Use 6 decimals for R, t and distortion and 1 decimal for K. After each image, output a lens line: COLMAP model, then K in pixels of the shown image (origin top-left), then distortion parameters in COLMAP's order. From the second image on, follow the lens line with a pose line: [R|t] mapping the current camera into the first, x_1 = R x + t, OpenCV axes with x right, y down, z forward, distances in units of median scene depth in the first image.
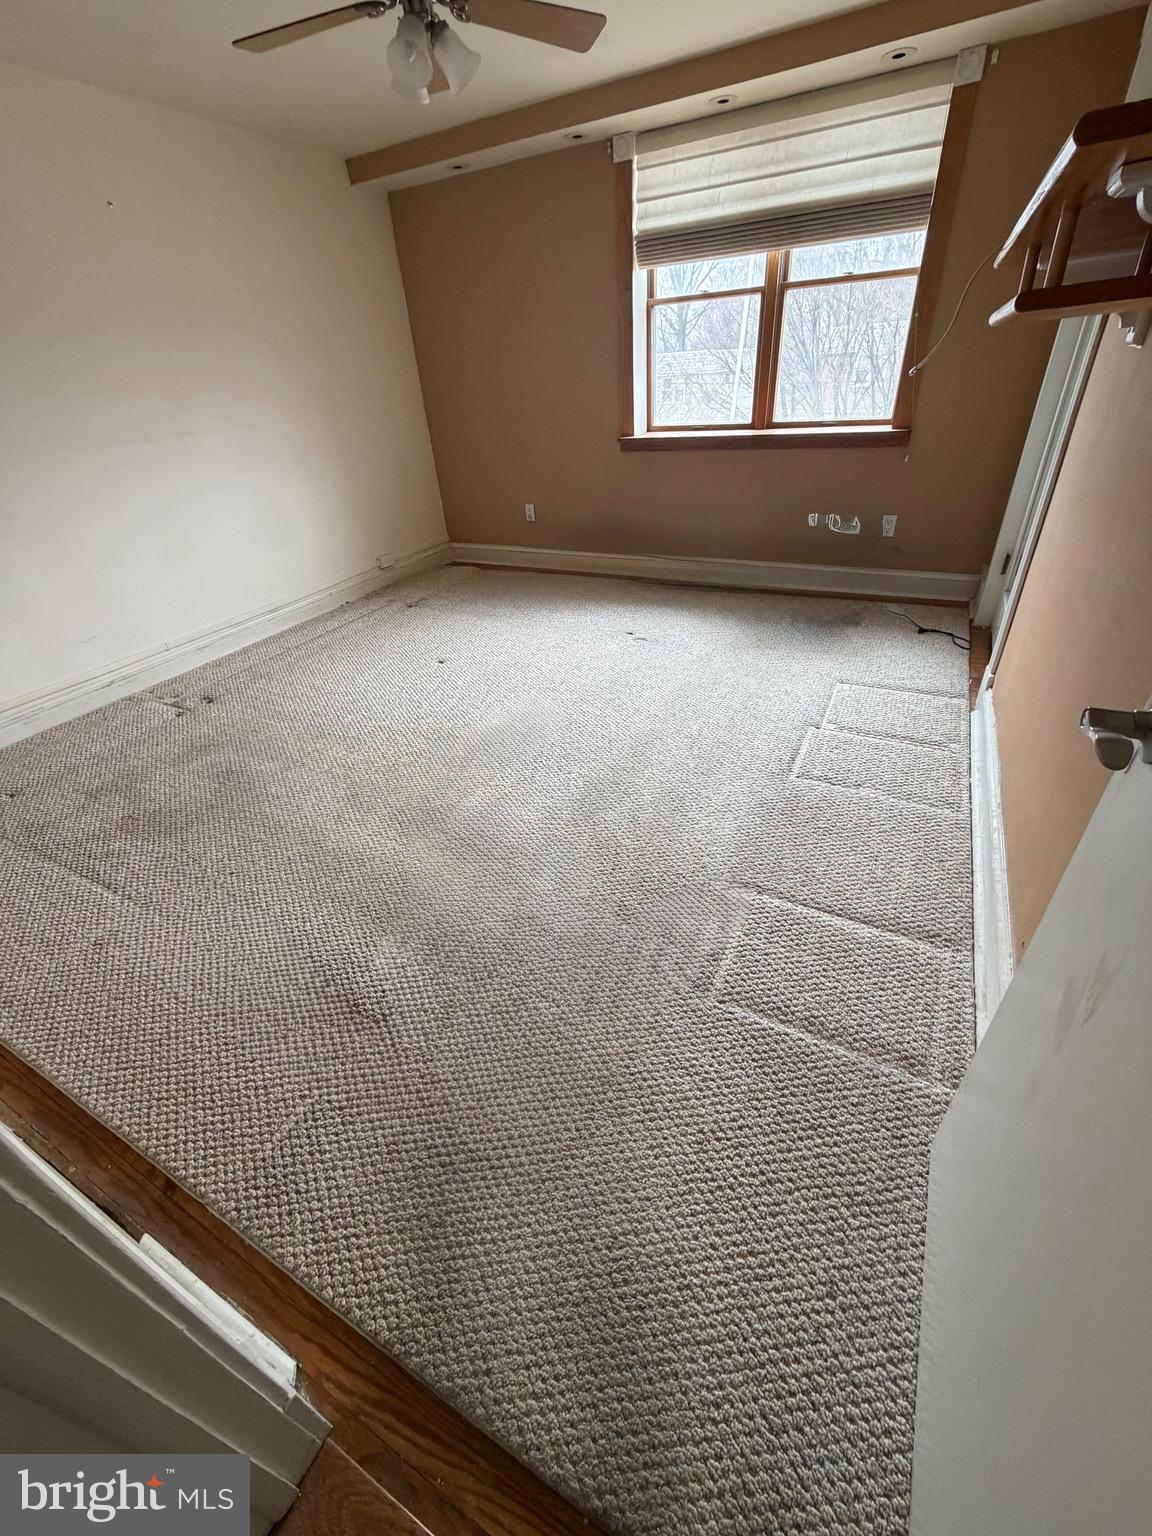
lens RADIAL K [[617.4, 0, 581.9], [0, 617.4, 769.5], [0, 0, 1]] dist [0.000241, 0.000310]
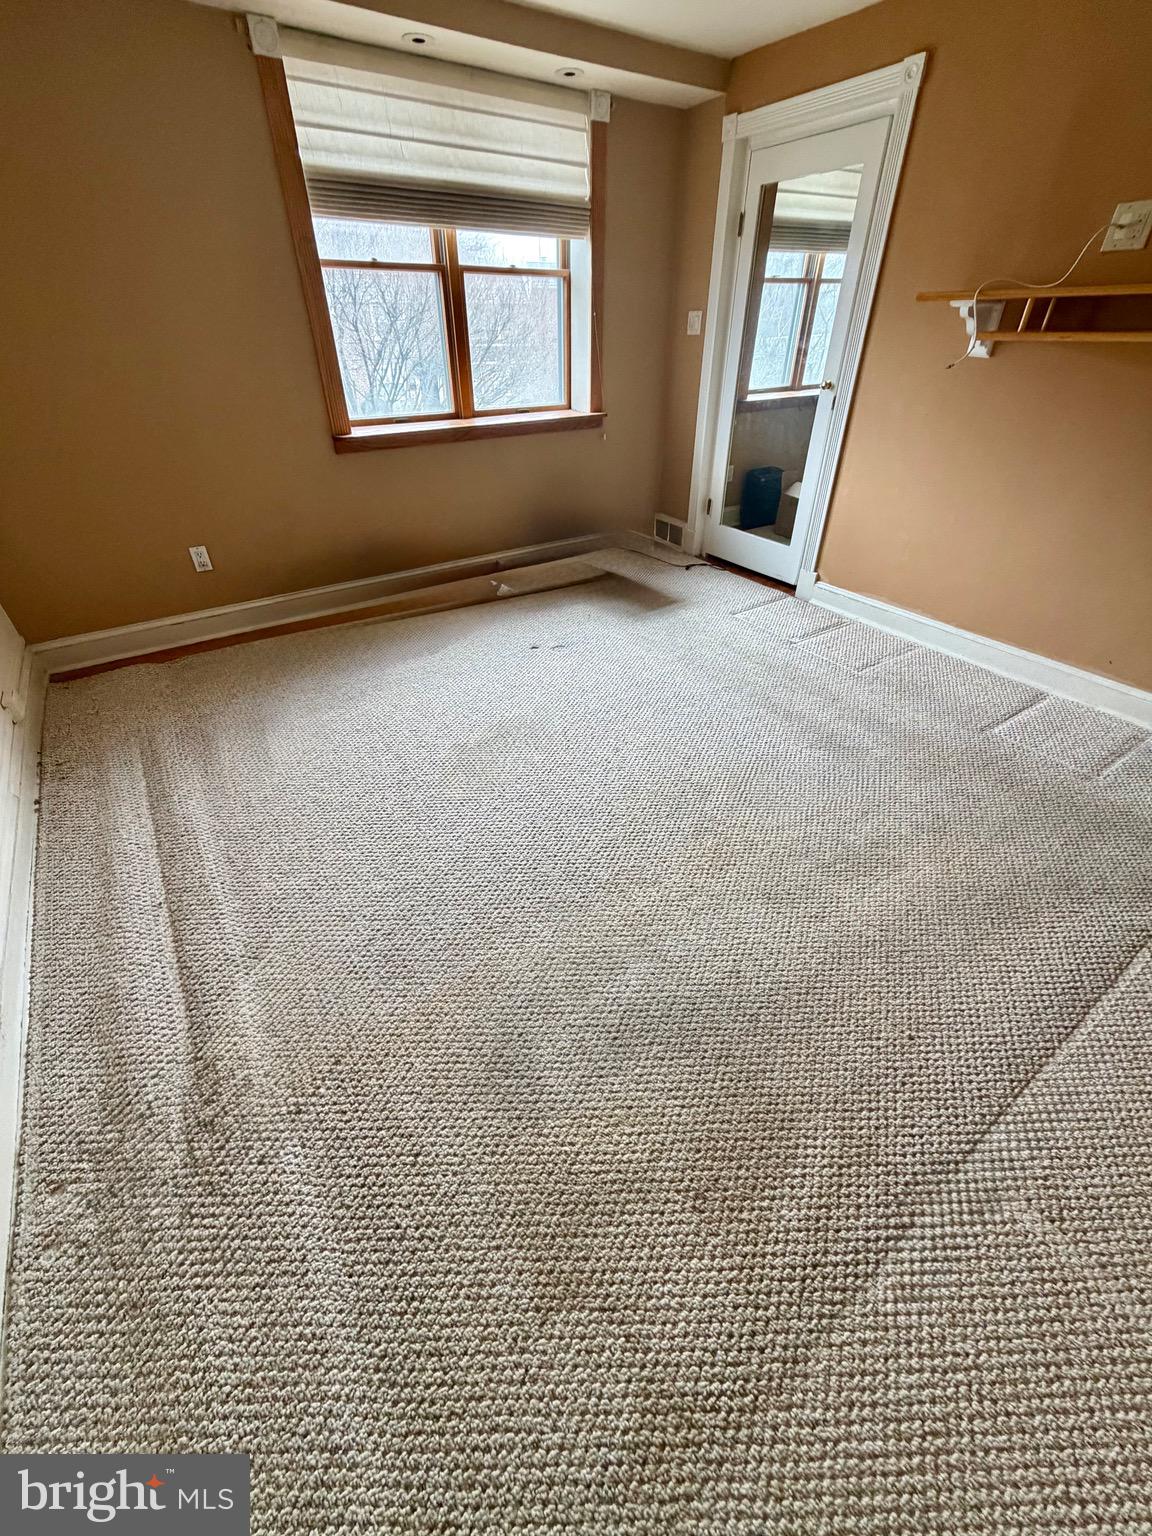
lens RADIAL K [[617.4, 0, 578.5], [0, 617.4, 765.9], [0, 0, 1]] dist [0.000241, 0.000310]
pose [[0.464733, -0.462983, 0.754765, -0.793416], [0.456955, 0.855531, 0.243432, -0.319454], [-0.758429, 0.231763, 0.609156, 0.537010]]
